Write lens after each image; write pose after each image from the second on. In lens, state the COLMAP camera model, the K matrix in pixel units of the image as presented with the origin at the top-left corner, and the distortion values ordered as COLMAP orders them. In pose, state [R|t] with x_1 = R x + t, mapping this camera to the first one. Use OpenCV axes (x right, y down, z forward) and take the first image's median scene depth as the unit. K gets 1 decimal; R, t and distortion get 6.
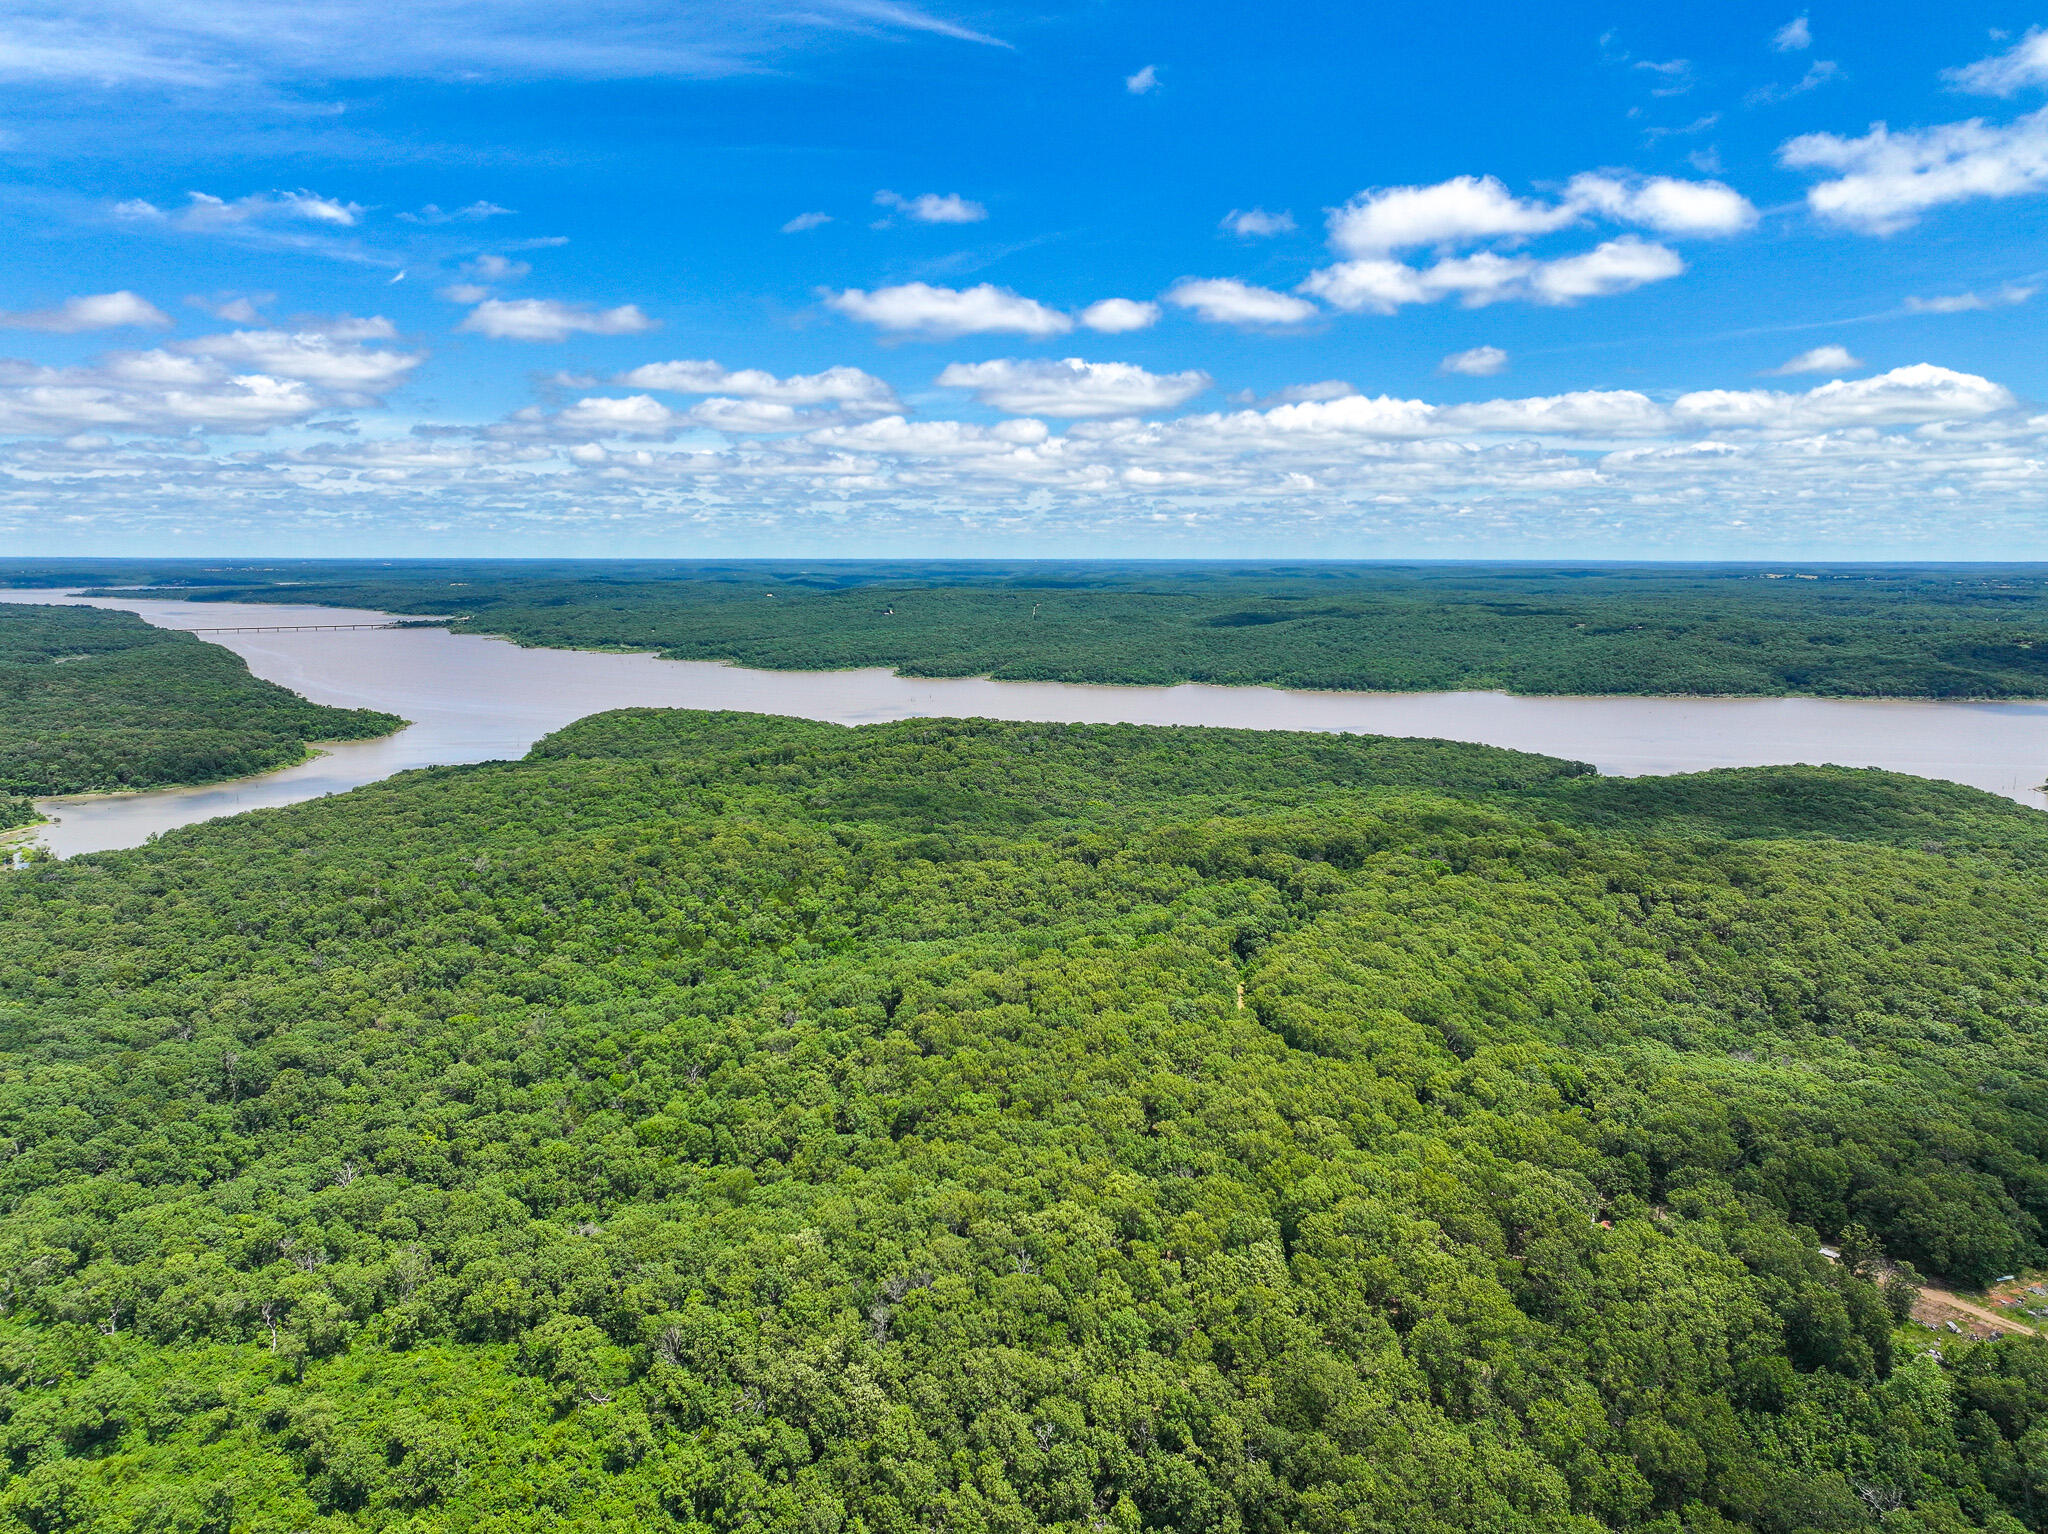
lens RADIAL K [[1445.3, 0, 1022.5], [0, 1445.3, 700.1], [0, 0, 1]] dist [-0.002067, 0.017263]
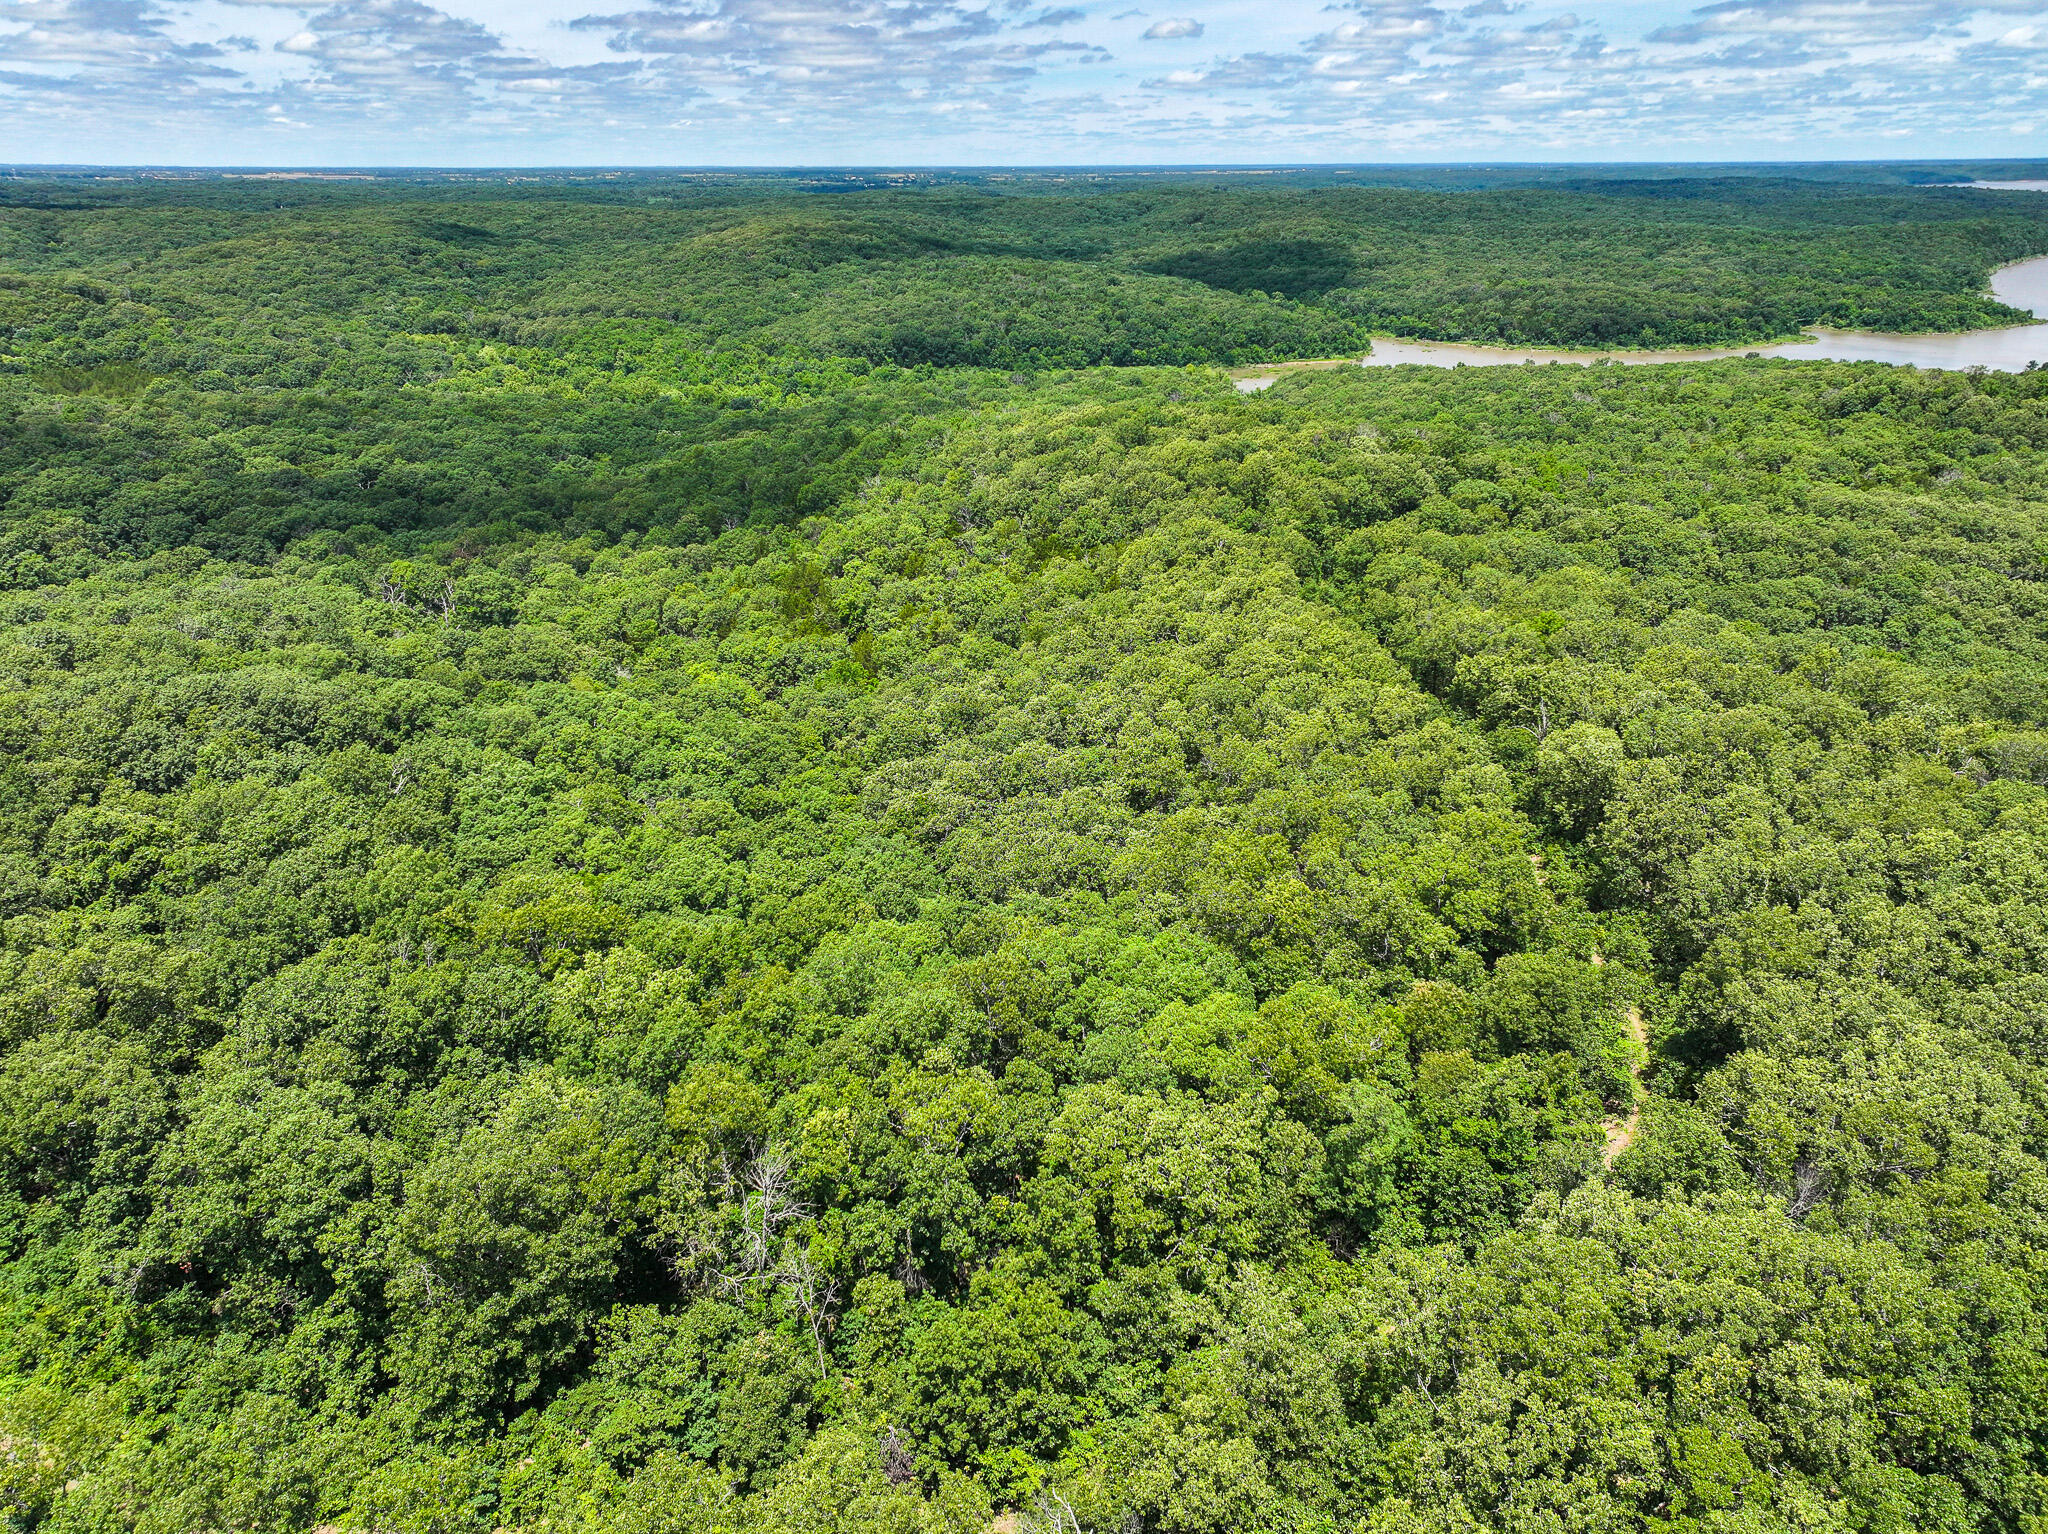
lens RADIAL K [[1445.3, 0, 1011.6], [0, 1445.3, 731.8], [0, 0, 1]] dist [-0.002067, 0.017263]
pose [[0.313065, 0.345902, -0.884501, 0.082420], [-0.090591, 0.937946, 0.334738, 0.009279], [0.945401, -0.024667, 0.324974, 0.257983]]
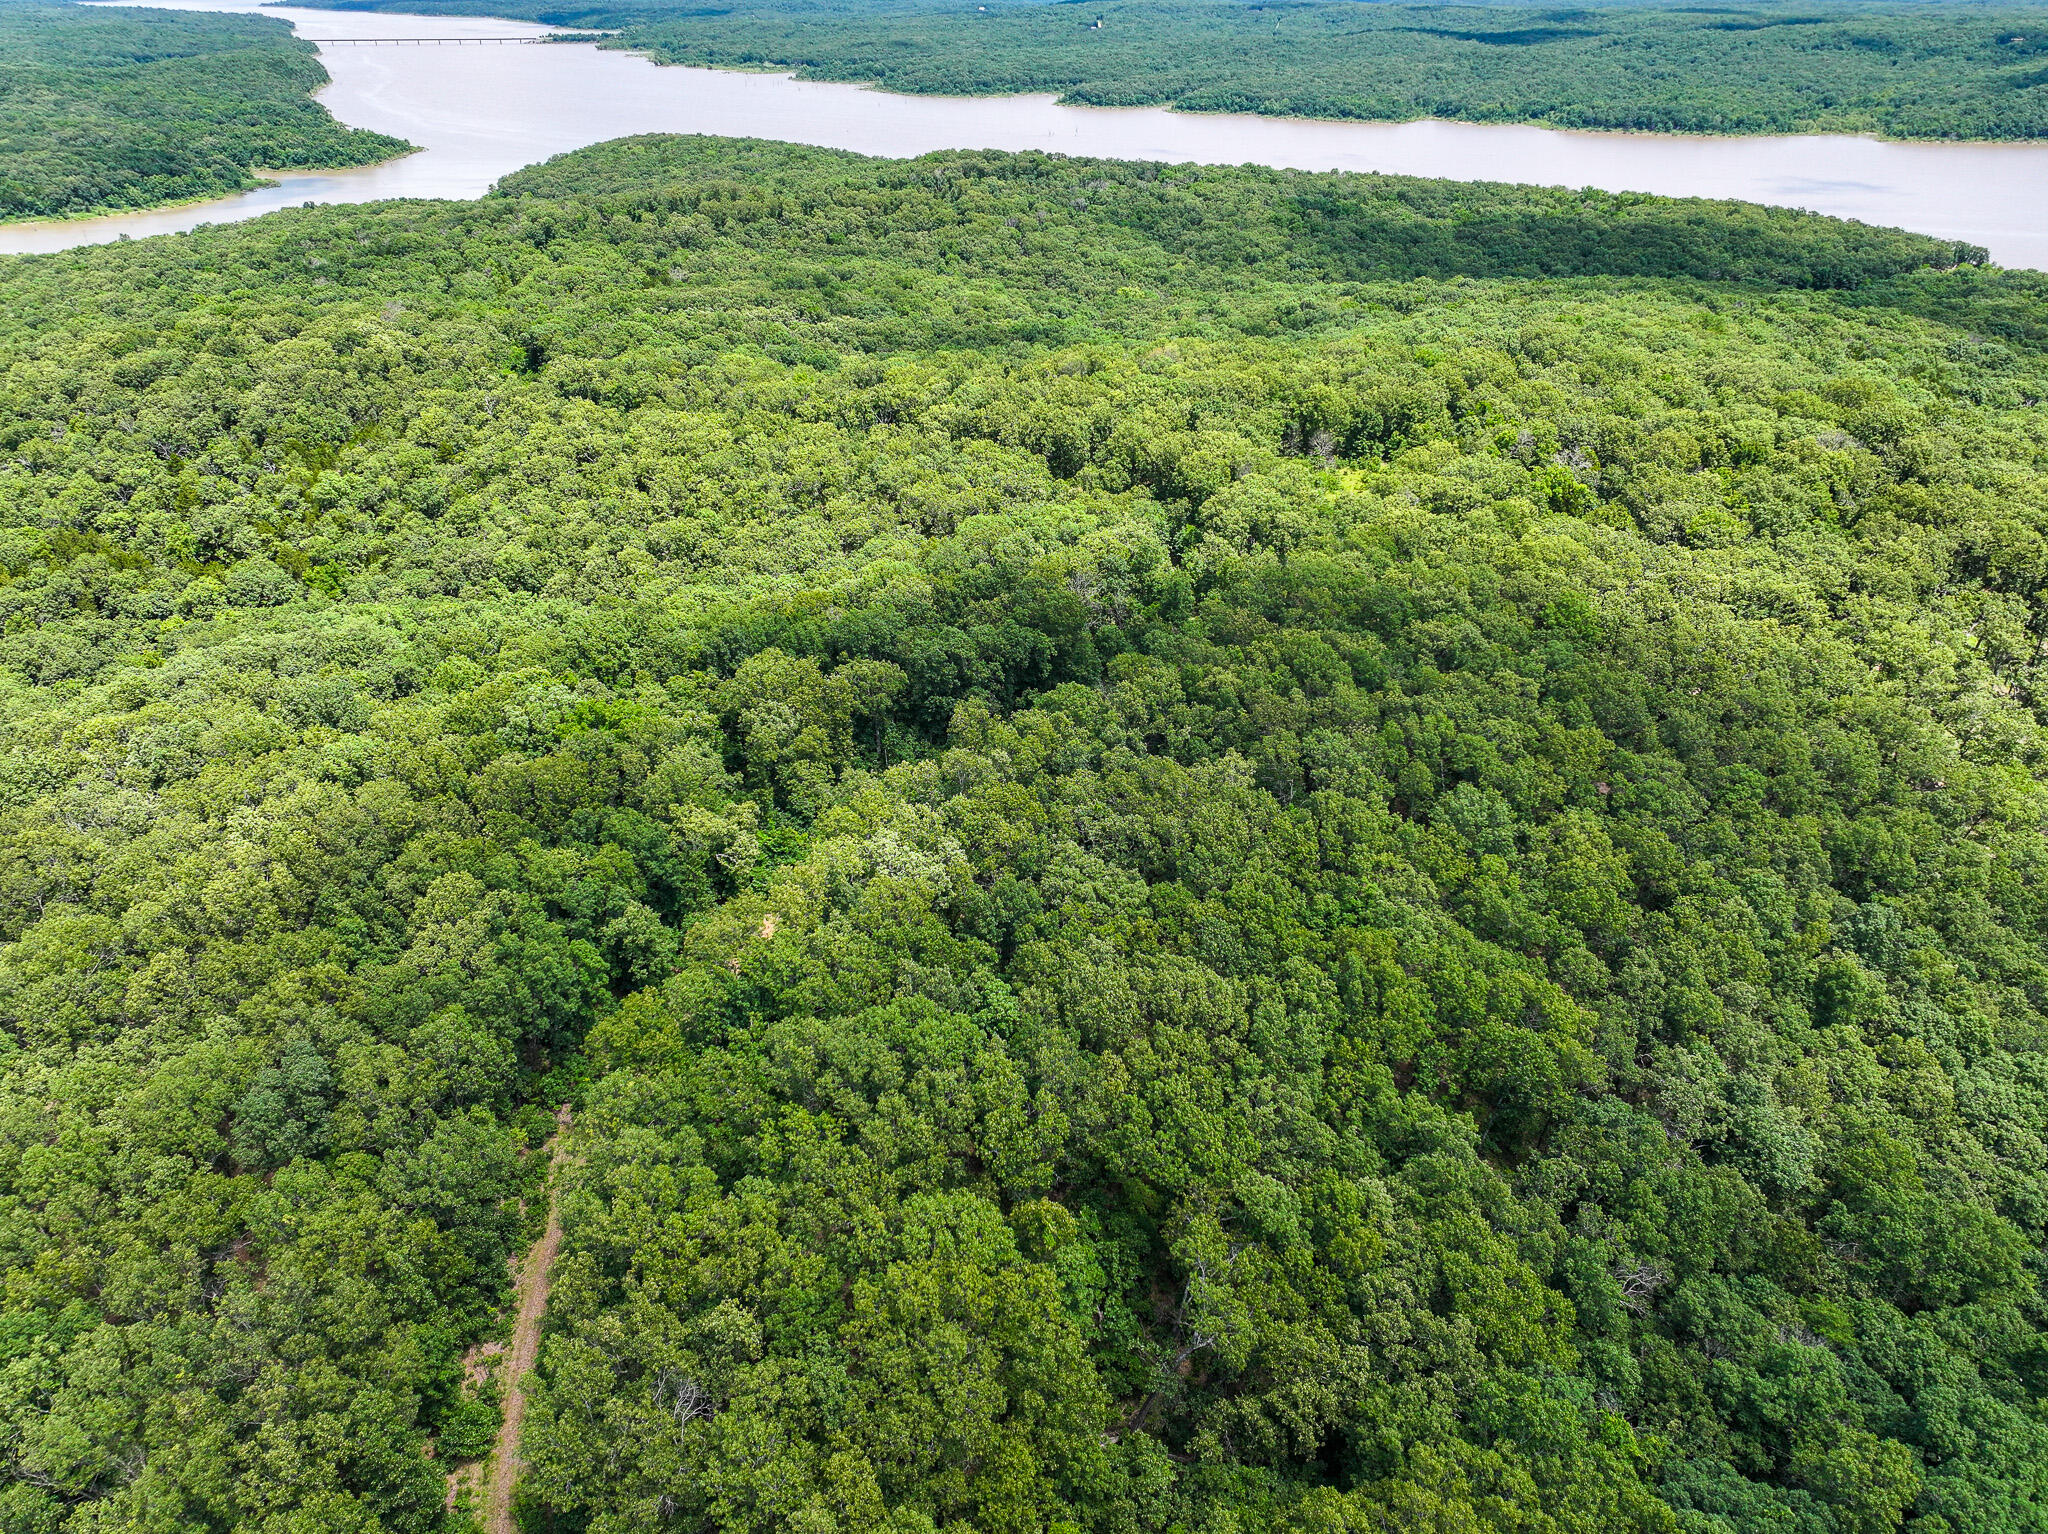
lens RADIAL K [[1445.3, 0, 1033.9], [0, 1445.3, 761.0], [0, 0, 1]] dist [-0.002067, 0.017263]
pose [[0.984287, 0.085971, -0.154232, 0.060350], [-0.019284, 0.920579, 0.390079, 0.006653], [0.175518, -0.380976, 0.907773, 0.156711]]
